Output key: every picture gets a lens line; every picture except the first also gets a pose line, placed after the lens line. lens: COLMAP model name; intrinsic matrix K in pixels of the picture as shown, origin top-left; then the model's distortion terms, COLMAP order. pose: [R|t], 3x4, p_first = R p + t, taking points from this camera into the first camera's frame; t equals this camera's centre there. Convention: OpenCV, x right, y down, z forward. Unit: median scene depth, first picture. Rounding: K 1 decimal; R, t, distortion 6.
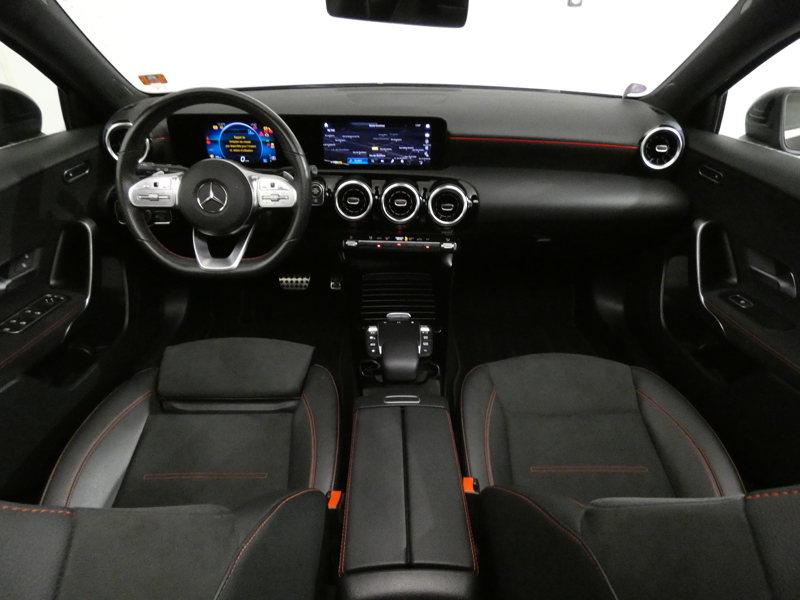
lens RADIAL K [[474.6, 0, 400.7], [0, 474.6, 303.6], [0, 0, 1]] dist [-0.011837, 0.002731]
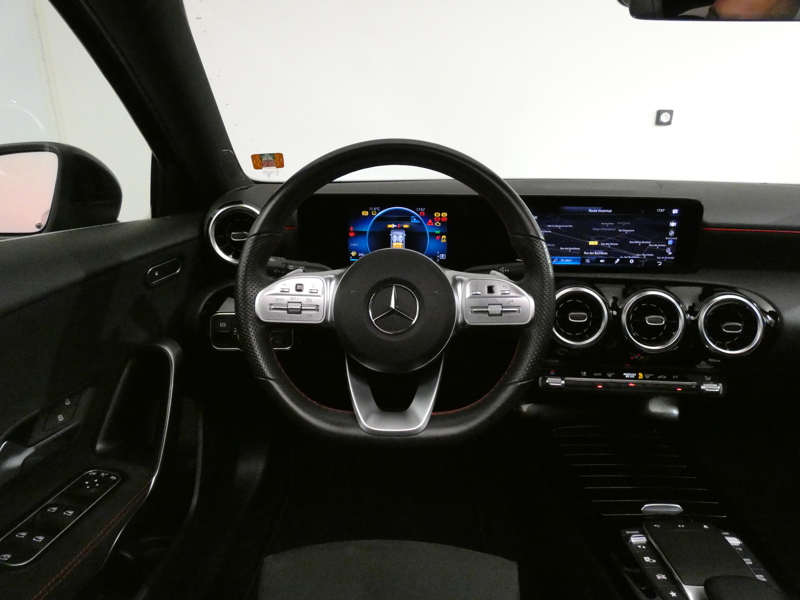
lens RADIAL K [[474.6, 0, 400.2], [0, 474.6, 300.4], [0, 0, 1]] dist [-0.011837, 0.002731]
pose [[0.999390, 0.004984, -0.034580, -0.314009], [-0.013792, 0.965663, -0.259433, -0.067772], [0.032100, 0.259751, 0.965142, 0.360217]]
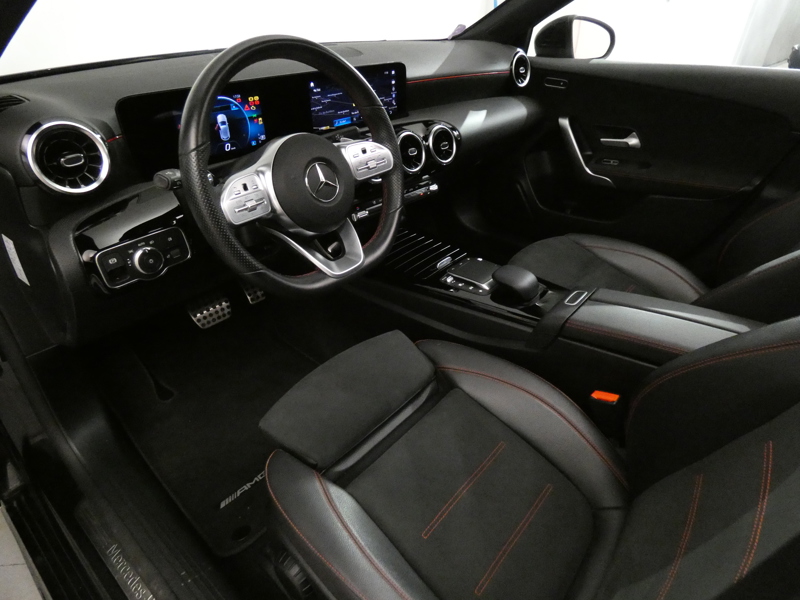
lens RADIAL K [[474.6, 0, 403.0], [0, 474.6, 302.0], [0, 0, 1]] dist [-0.011837, 0.002731]
pose [[0.657556, -0.415202, 0.628671, -0.737681], [0.399453, 0.899632, 0.176350, -0.111823], [-0.638794, 0.135164, 0.757412, 0.308876]]
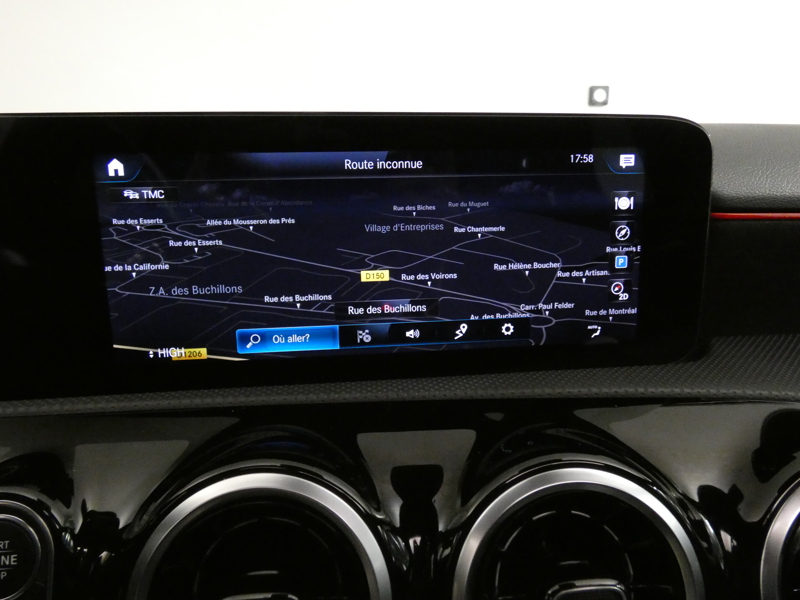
lens RADIAL K [[553.2, 0, 403.8], [0, 553.2, 299.9], [0, 0, 1]] dist [-0.022535, -0.004898]
pose [[0.993412, -0.049419, 0.103399, -0.068063], [0.080459, 0.943246, -0.322201, -0.245920], [-0.081607, 0.328397, 0.941008, 0.797082]]
